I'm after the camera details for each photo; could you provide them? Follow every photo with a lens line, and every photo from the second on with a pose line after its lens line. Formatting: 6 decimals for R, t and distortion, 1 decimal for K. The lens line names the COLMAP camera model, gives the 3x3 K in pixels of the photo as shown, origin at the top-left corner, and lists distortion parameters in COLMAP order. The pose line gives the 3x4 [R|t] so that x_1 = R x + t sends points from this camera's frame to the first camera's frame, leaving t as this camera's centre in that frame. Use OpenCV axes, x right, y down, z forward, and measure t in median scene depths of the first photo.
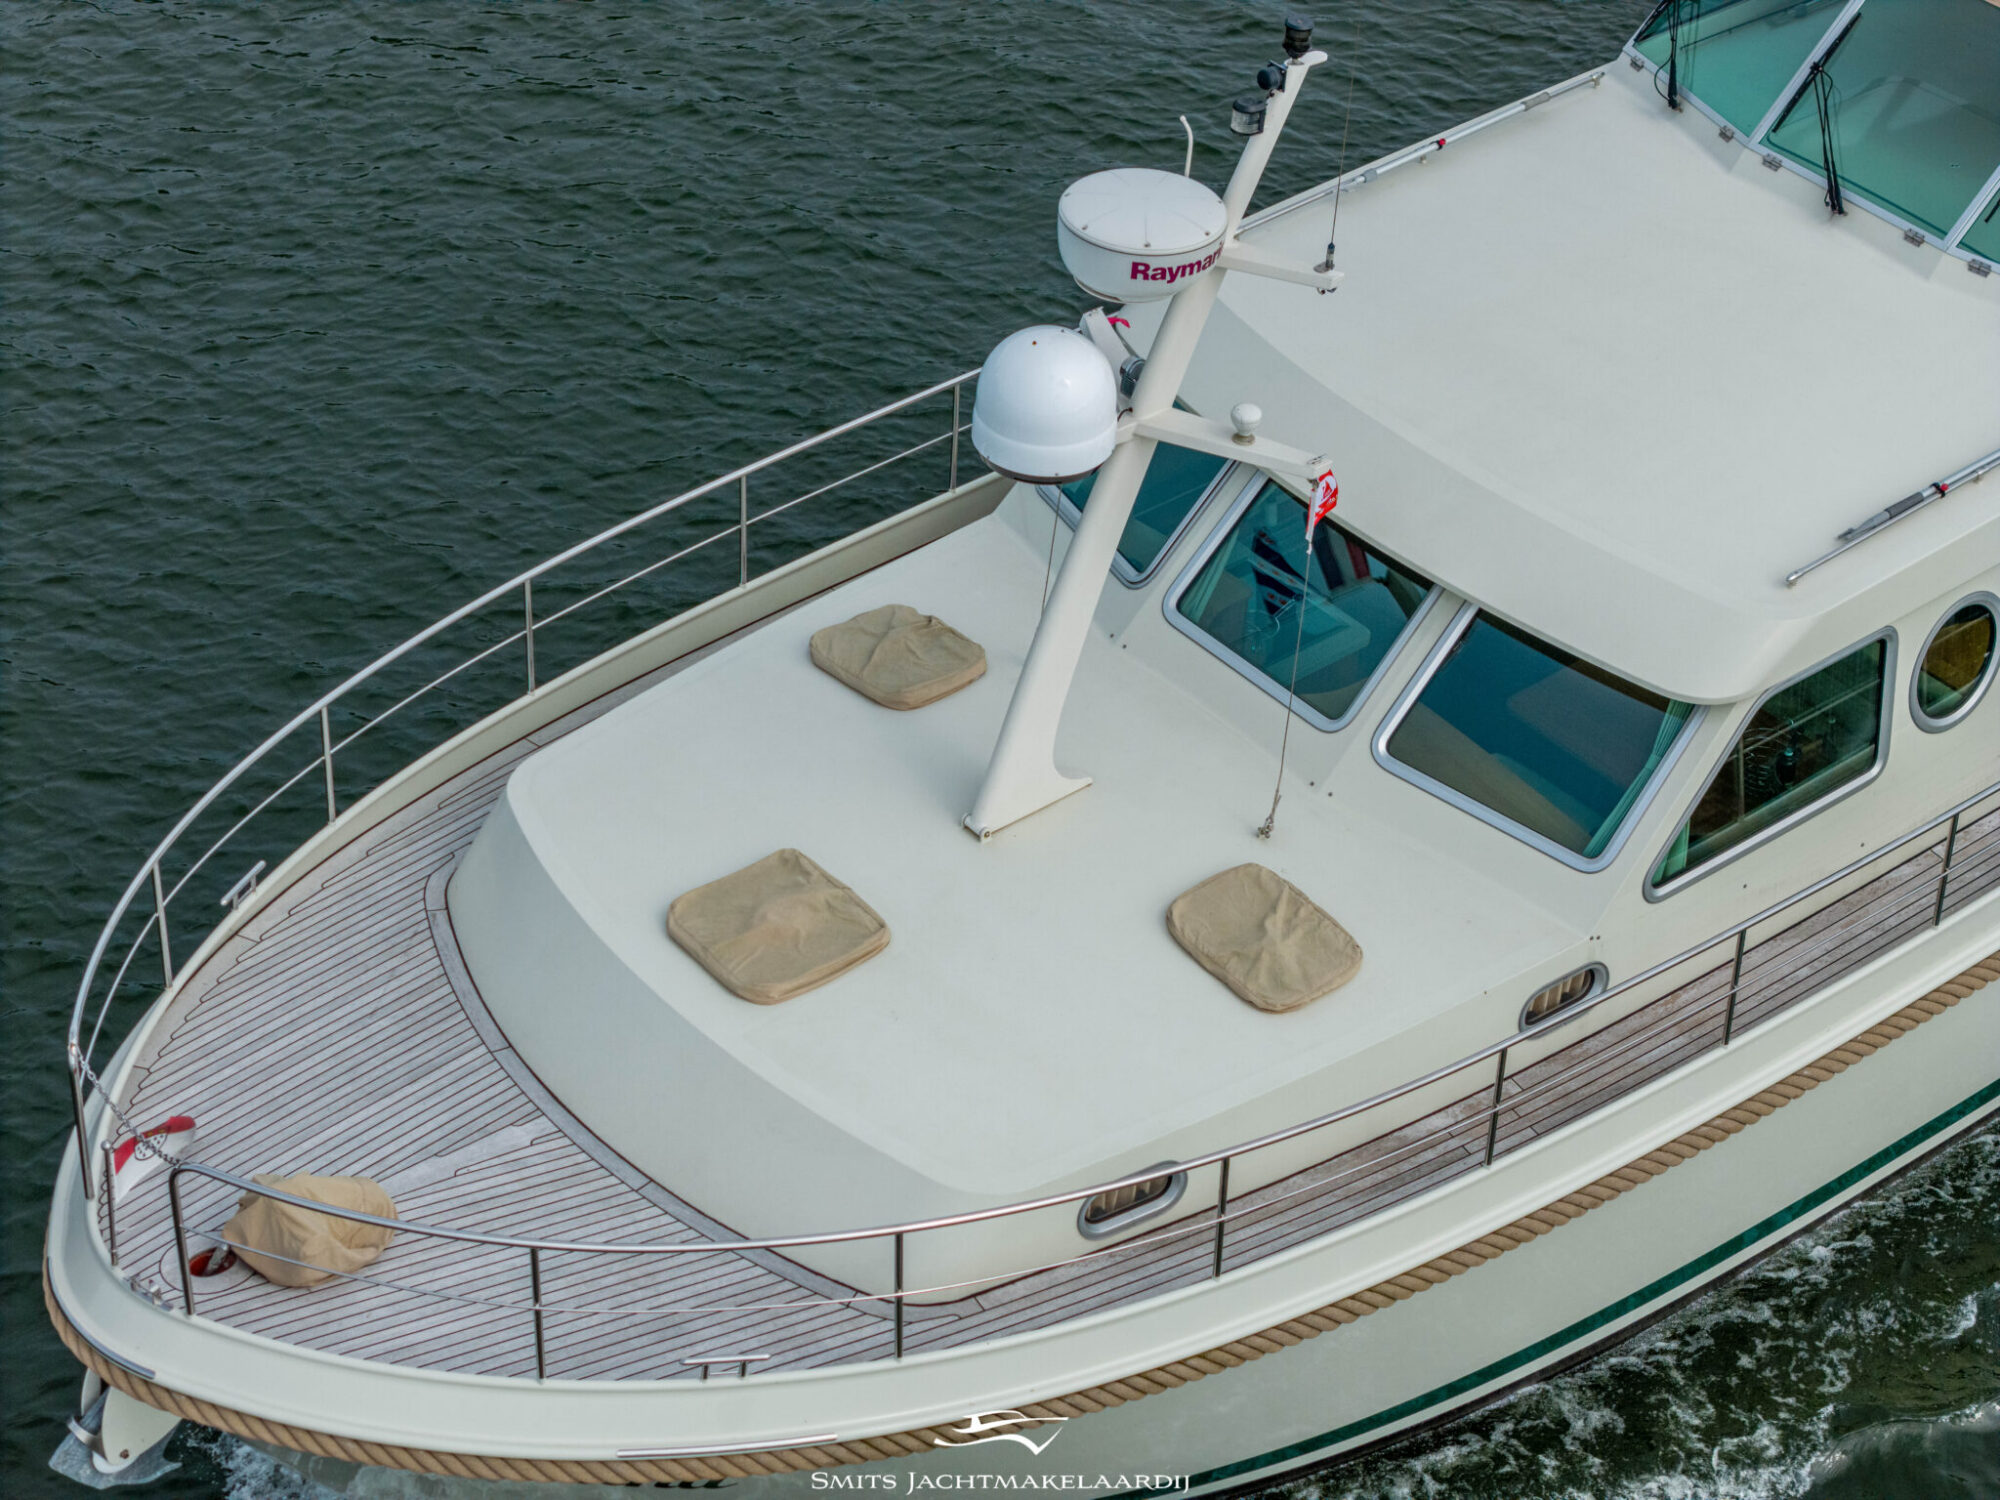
lens RADIAL K [[4000.1, 0, 1000.0], [0, 4000.1, 750.0], [0, 0, 1]] dist [-0.246348, 1.265147]
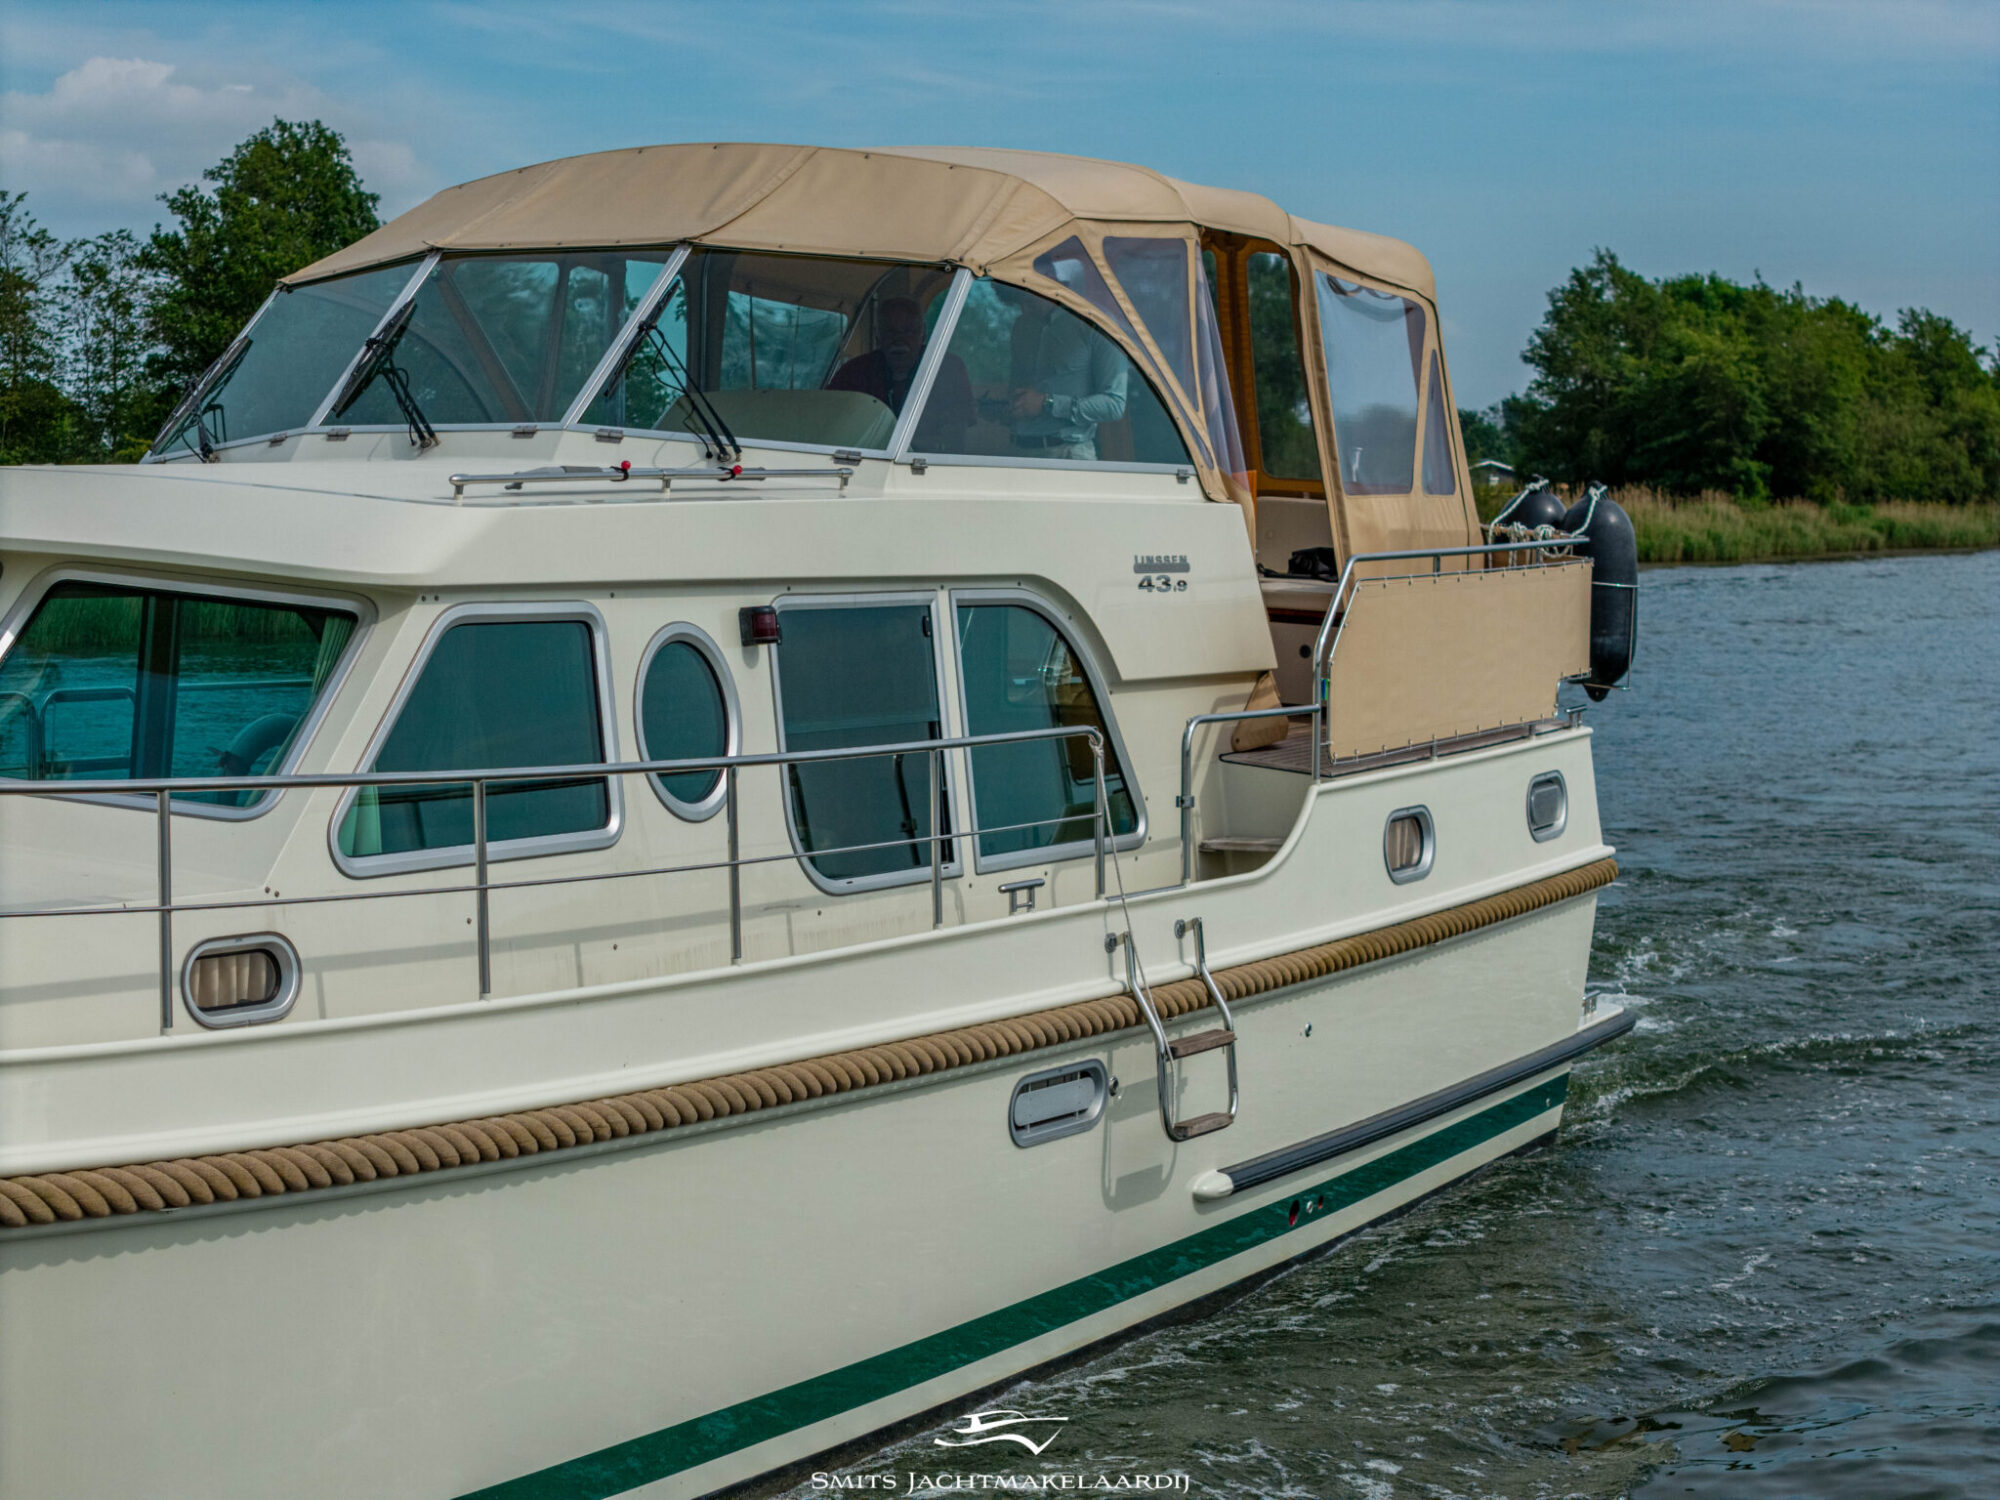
lens RADIAL K [[4000.1, 0, 1000.0], [0, 4000.1, 750.0], [0, 0, 1]] dist [-0.246348, 1.265147]
pose [[0.920550, -0.045555, 0.387959, 0.000002], [0.255419, 0.821639, -0.509579, 0.408120], [-0.295549, 0.568185, 0.767995, 0.420072]]
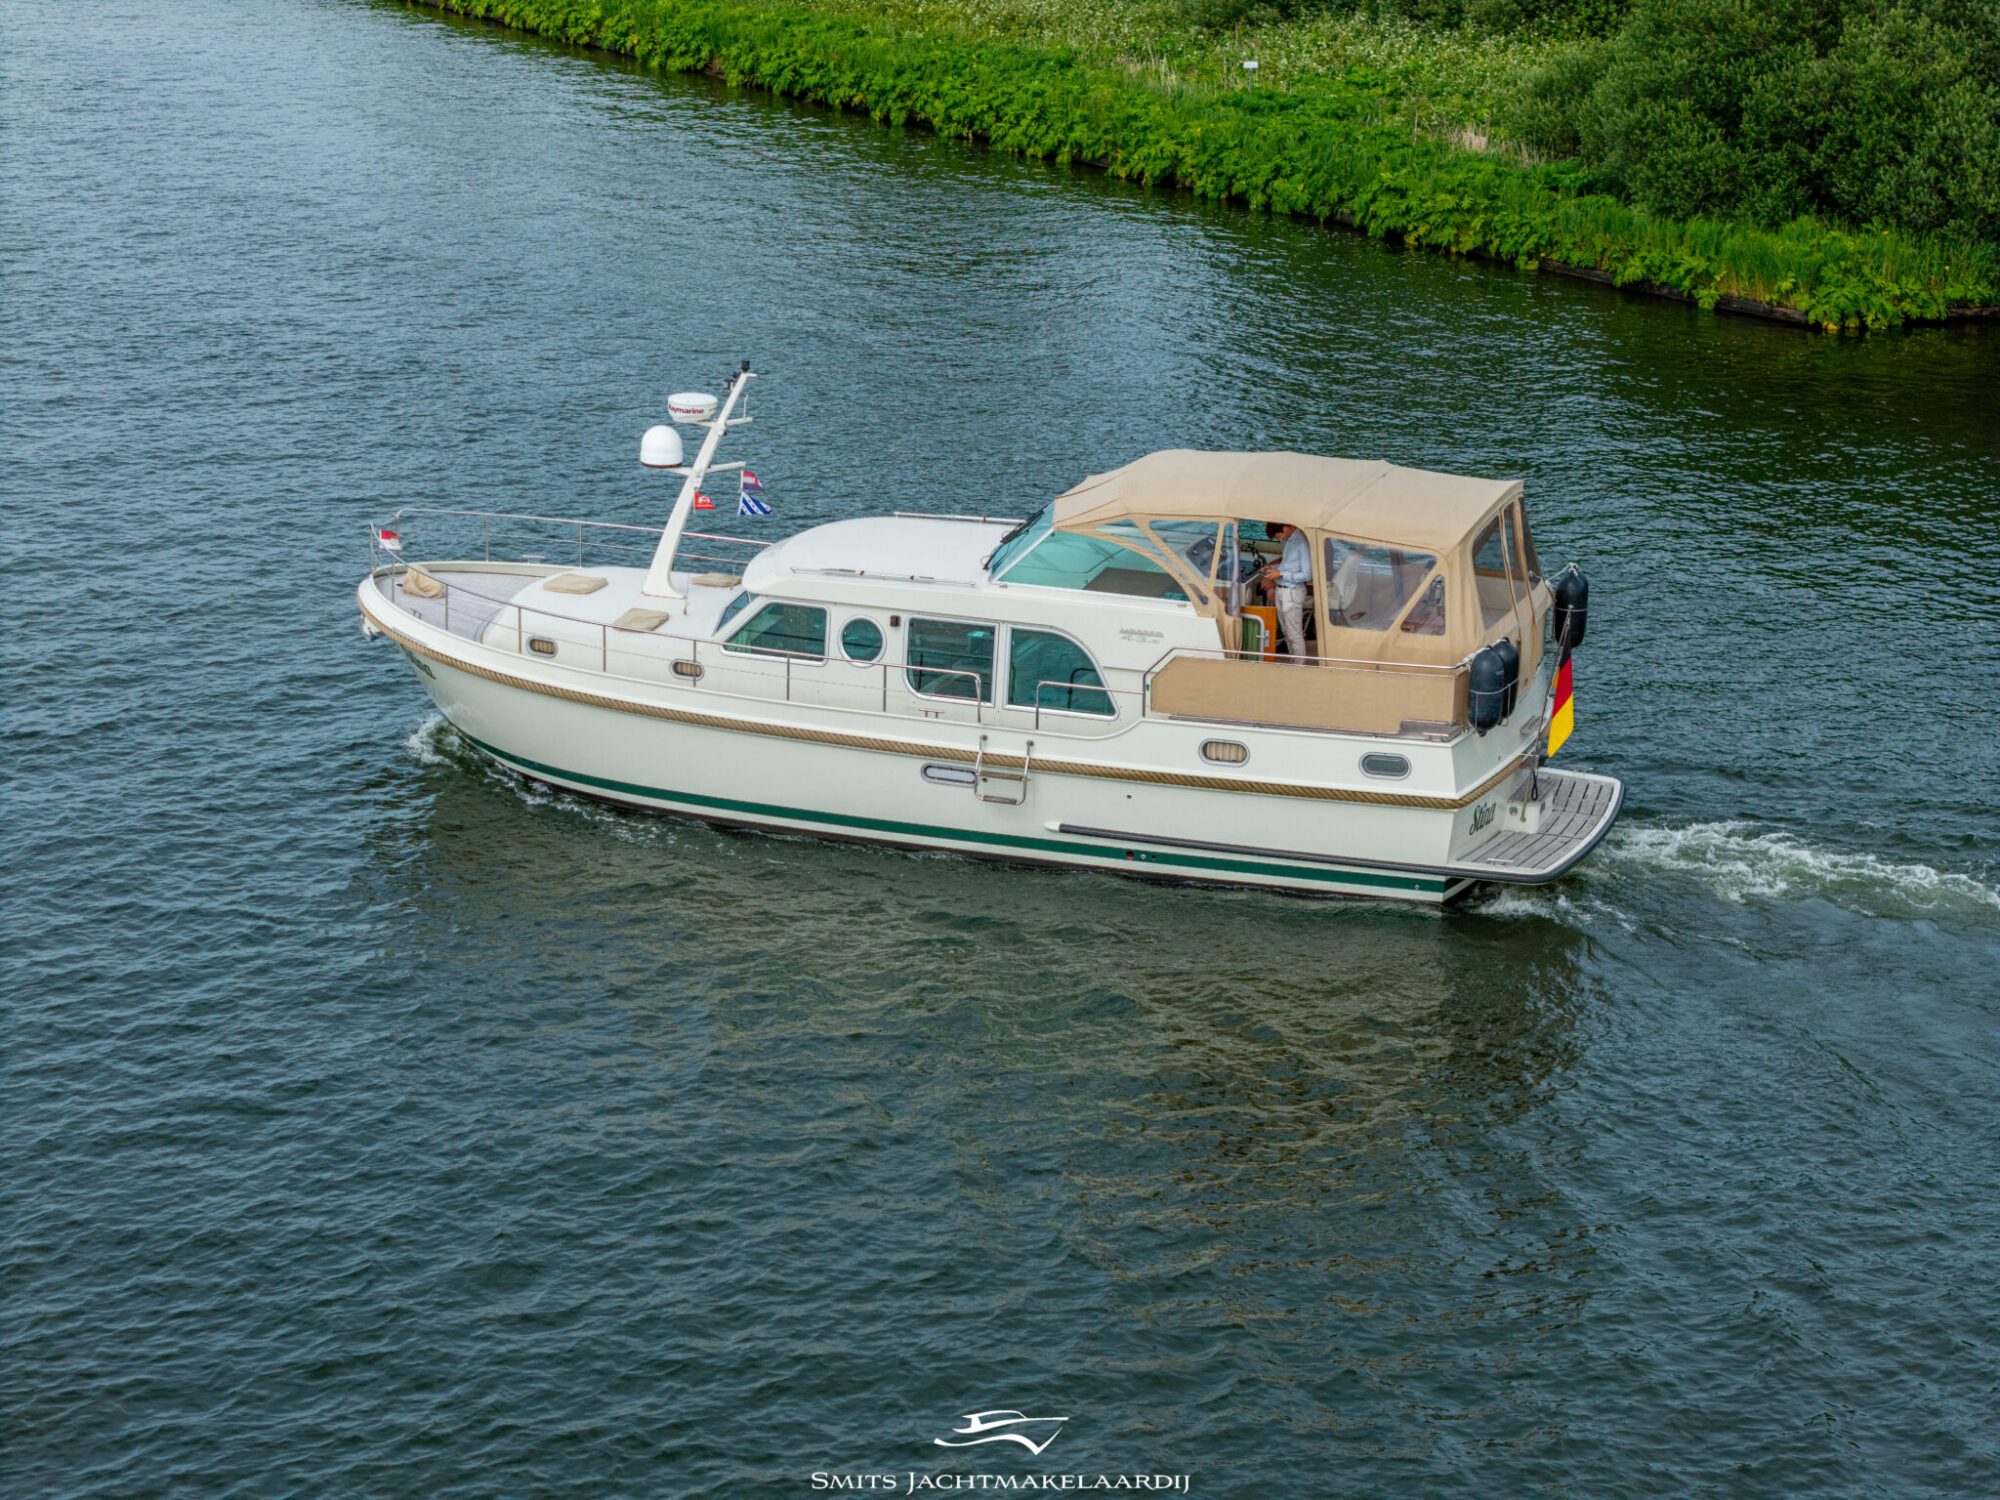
lens RADIAL K [[4000.1, 0, 1000.0], [0, 4000.1, 750.0], [0, 0, 1]] dist [-0.246348, 1.265147]
pose [[0.489439, 0.222983, -0.843047, 2.910970], [-0.530049, 0.843741, -0.084558, 0.249915], [0.692458, 0.488242, 0.531151, -0.460323]]
